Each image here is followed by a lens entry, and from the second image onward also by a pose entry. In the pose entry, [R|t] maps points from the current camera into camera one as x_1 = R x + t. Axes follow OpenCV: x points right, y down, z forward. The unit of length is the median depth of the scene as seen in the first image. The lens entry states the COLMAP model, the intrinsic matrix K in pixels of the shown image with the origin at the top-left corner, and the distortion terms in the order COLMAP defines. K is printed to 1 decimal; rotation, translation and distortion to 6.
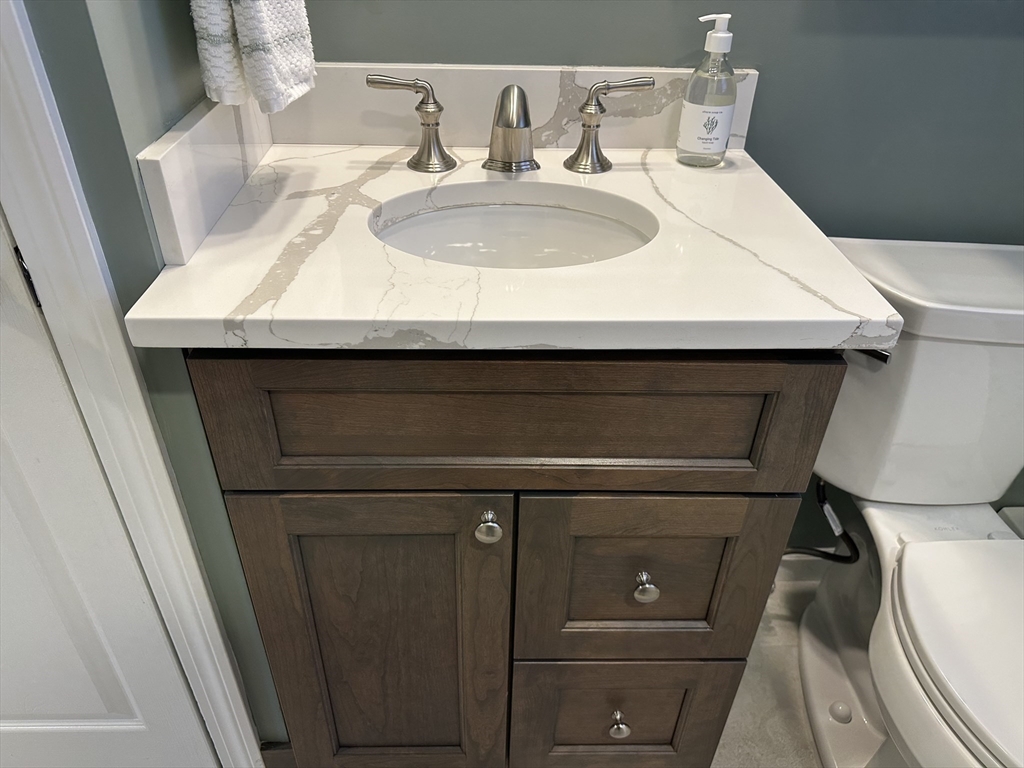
lens RADIAL K [[724.8, 0, 506.5], [0, 724.8, 375.7], [0, 0, 1]] dist [0.091124, -0.080900]
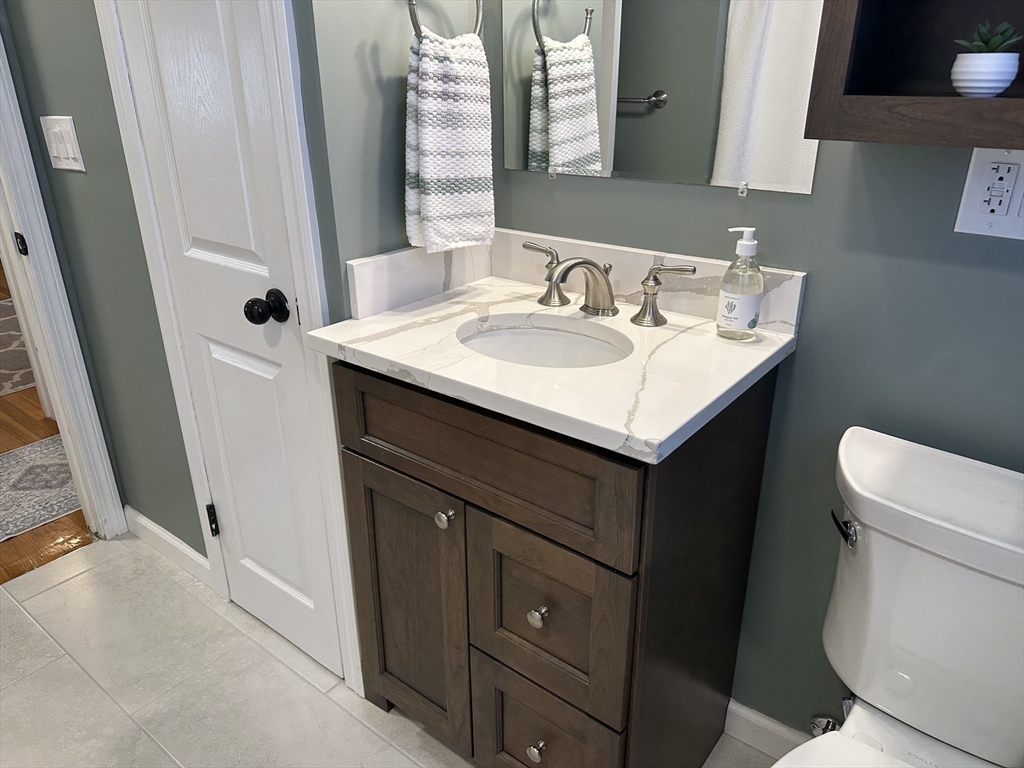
lens RADIAL K [[724.8, 0, 509.7], [0, 724.8, 392.2], [0, 0, 1]] dist [0.091124, -0.080900]
pose [[0.765919, 0.235057, -0.598428, 0.804506], [-0.342805, 0.936734, -0.070810, 0.018409], [0.543924, 0.259378, 0.798041, -0.185345]]
